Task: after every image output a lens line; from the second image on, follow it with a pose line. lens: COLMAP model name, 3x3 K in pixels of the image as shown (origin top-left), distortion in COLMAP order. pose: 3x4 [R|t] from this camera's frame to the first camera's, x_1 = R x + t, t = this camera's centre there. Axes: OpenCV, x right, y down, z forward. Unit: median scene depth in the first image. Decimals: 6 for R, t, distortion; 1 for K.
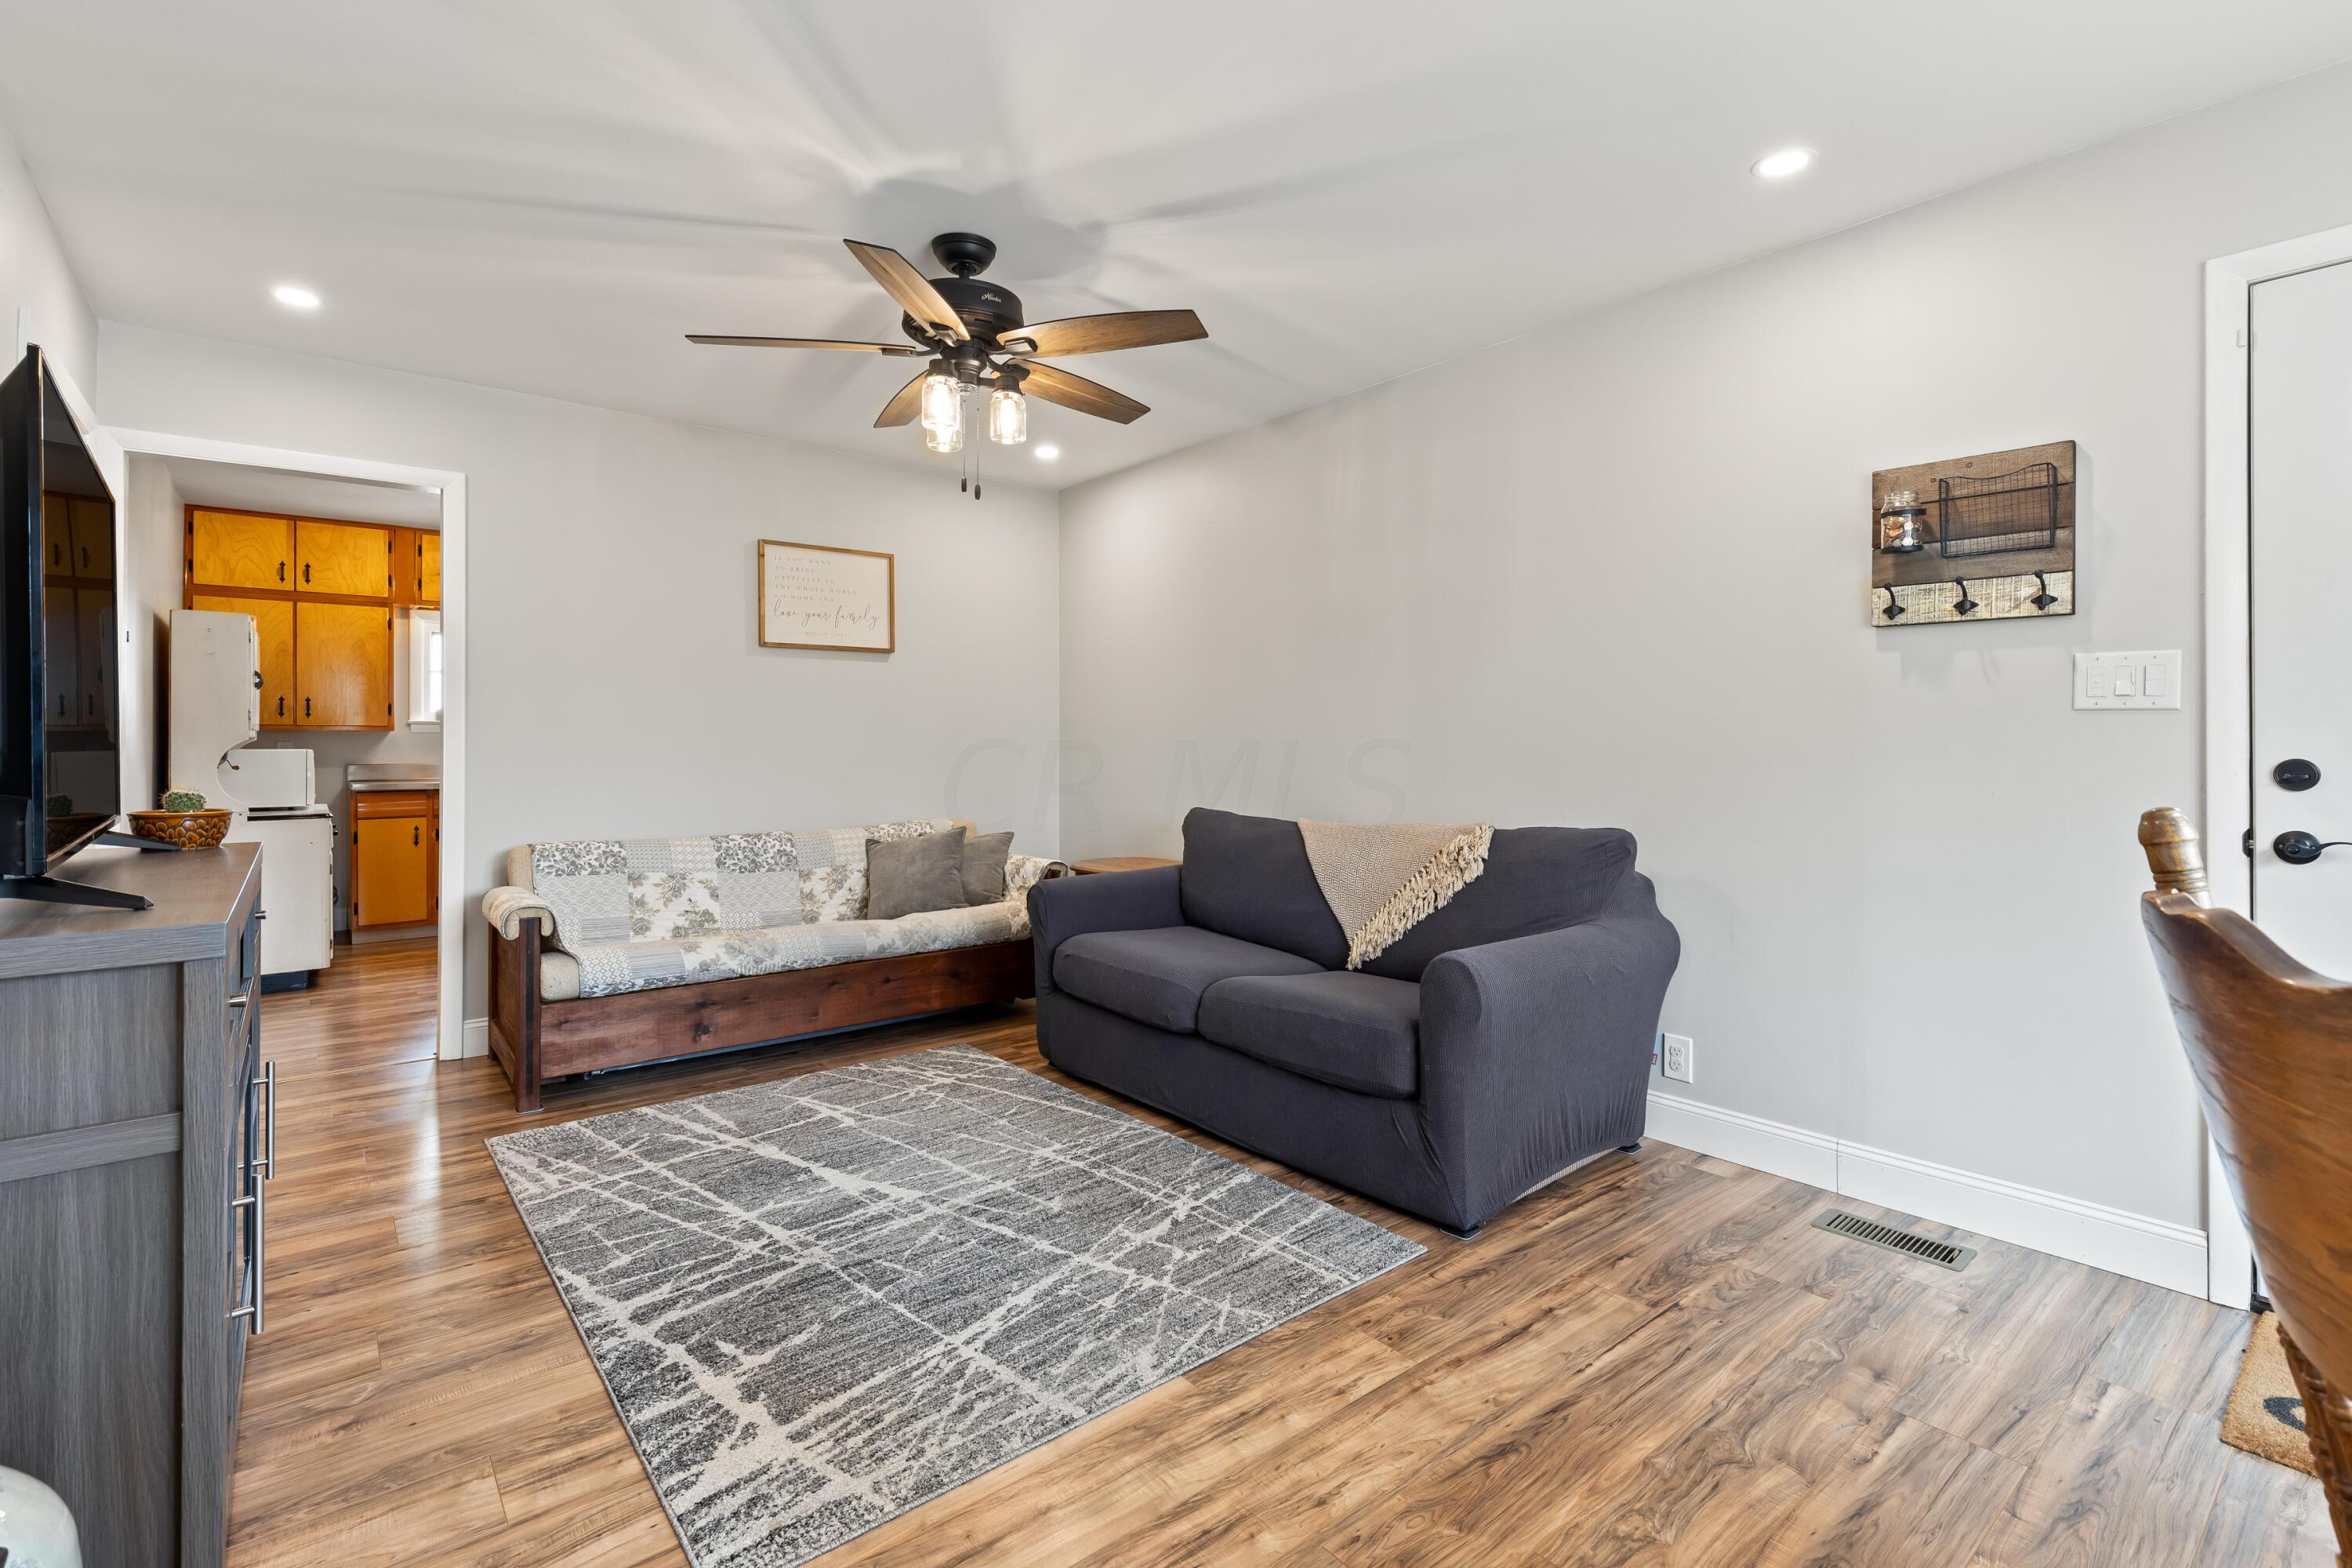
lens RADIAL K [[1066.6, 0, 1178.3], [0, 1066.6, 766.7], [0, 0, 1]] dist [0.000522, -0.000197]
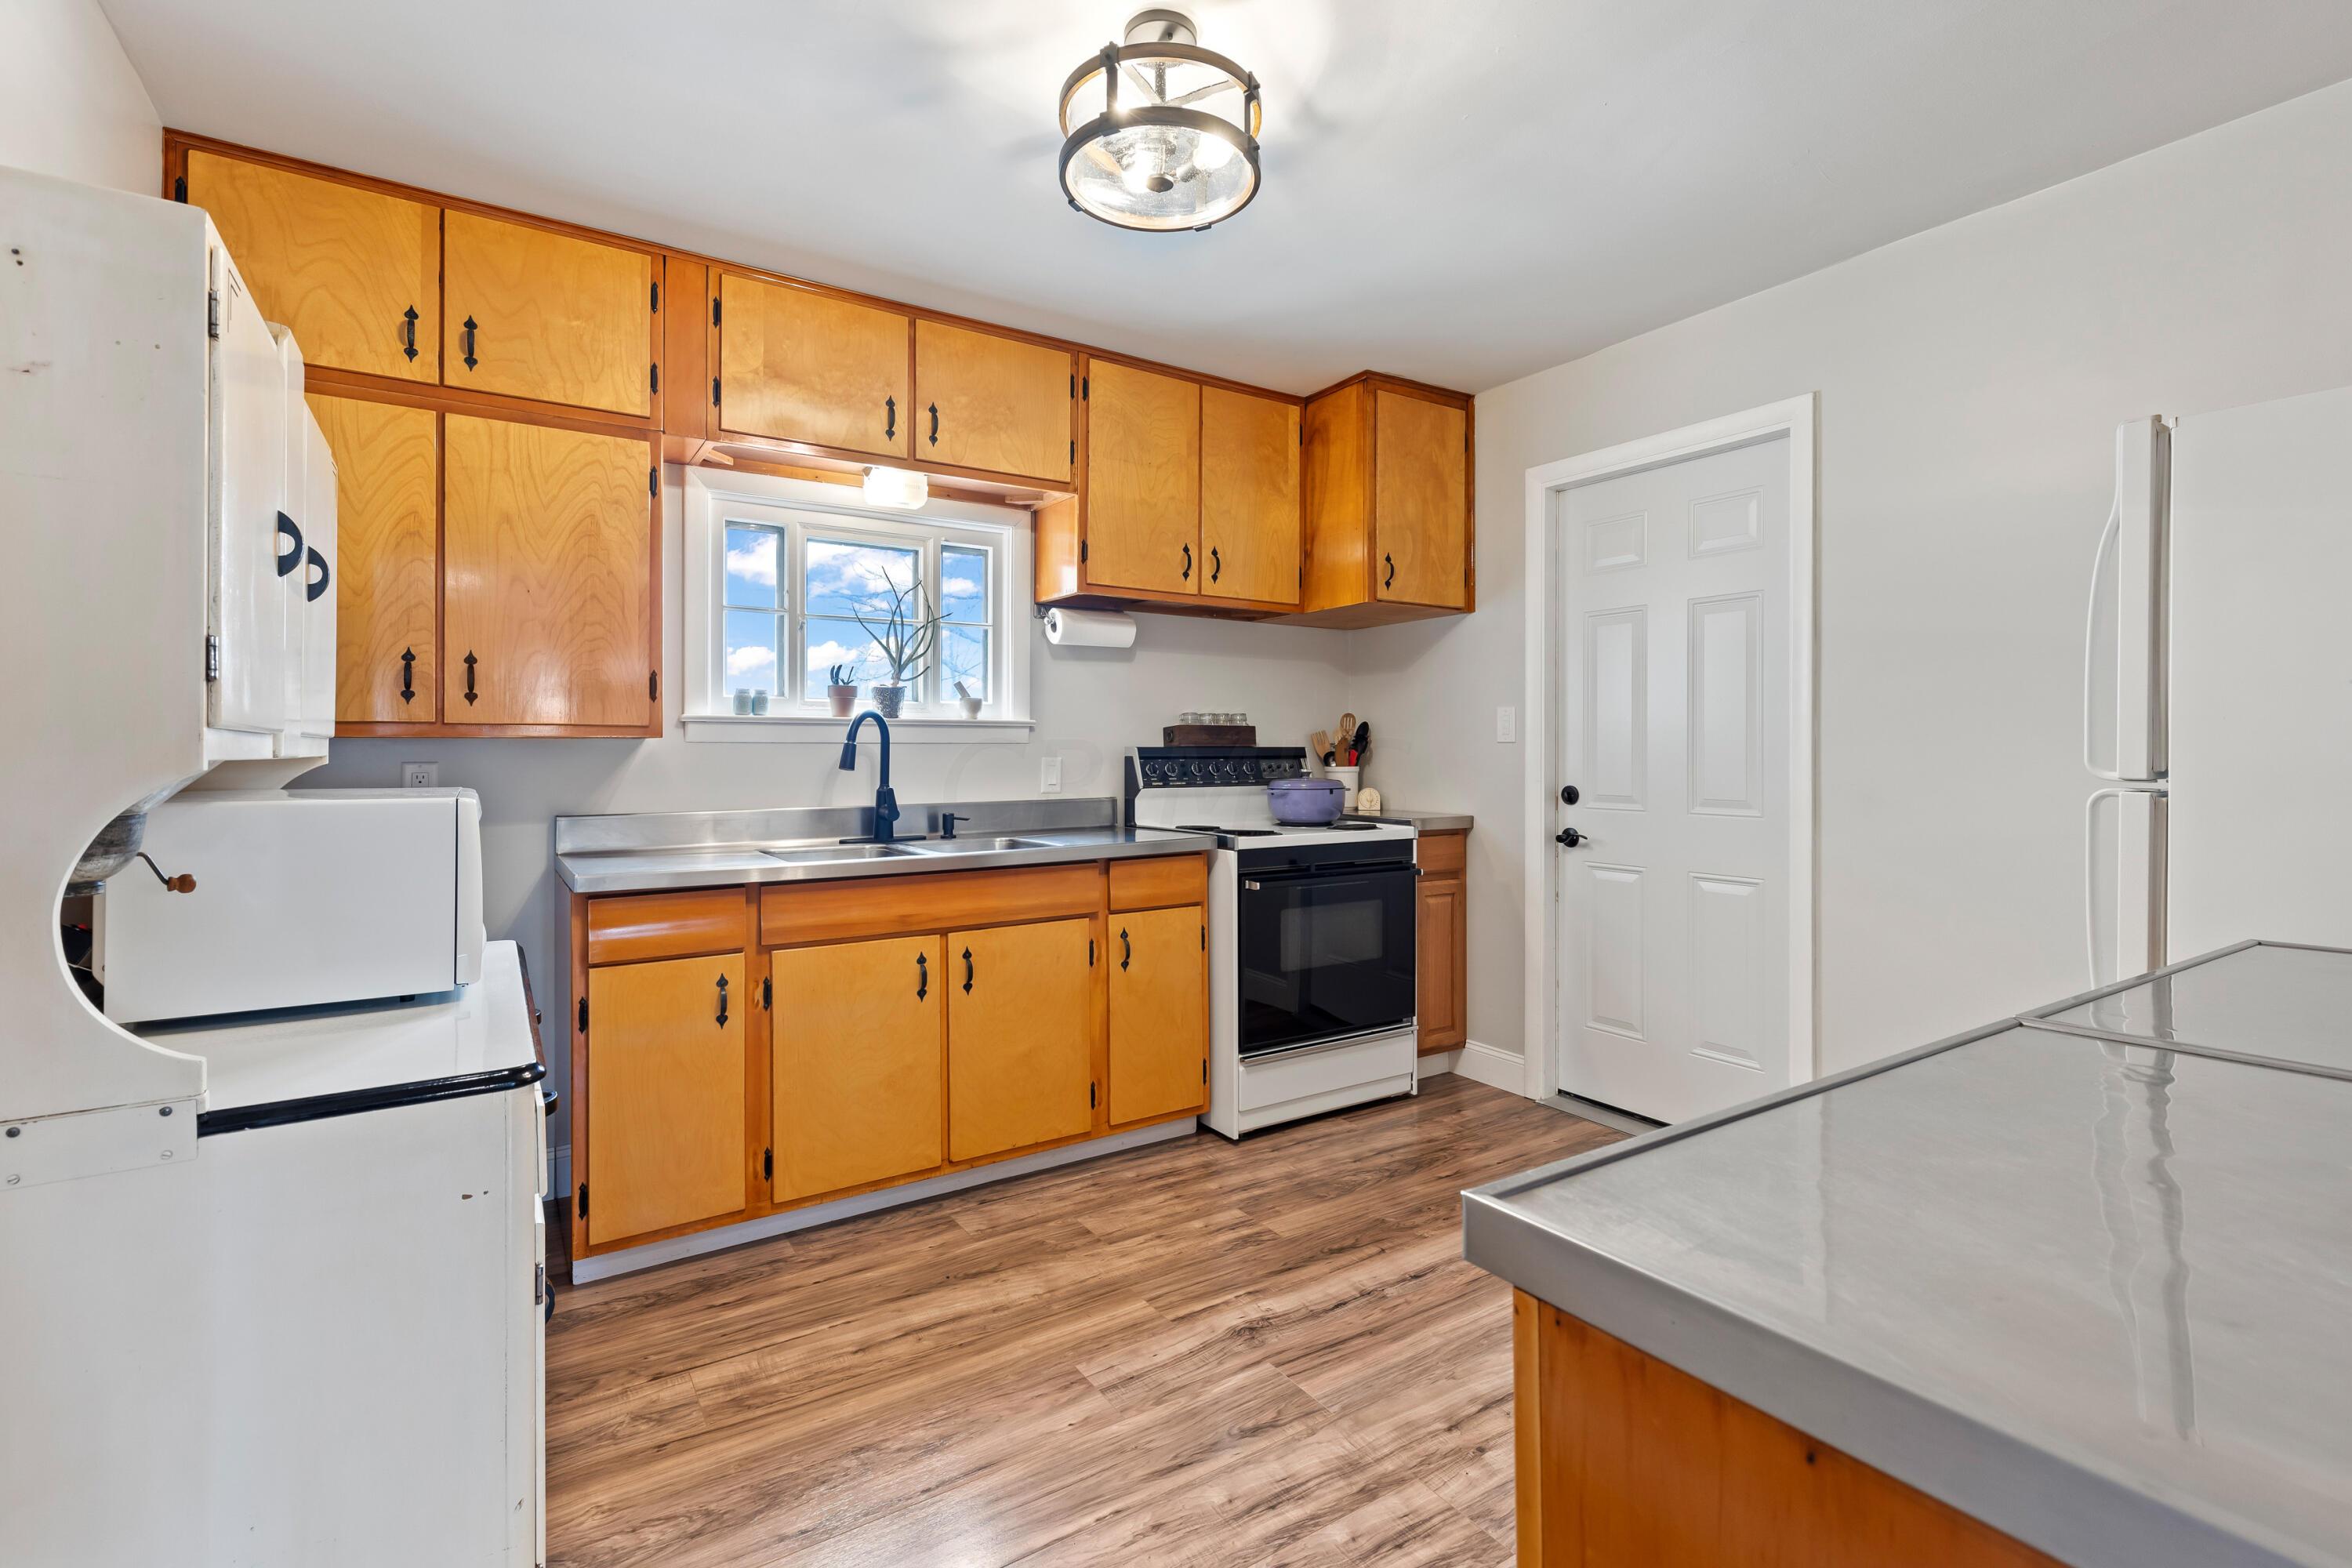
lens RADIAL K [[1066.6, 0, 1177.2], [0, 1066.6, 775.1], [0, 0, 1]] dist [0.000522, -0.000197]
pose [[0.994037, -0.002783, -0.109006, -0.512835], [0.002079, 0.999976, -0.006574, -0.016606], [0.109022, 0.006308, 0.994019, 0.636109]]
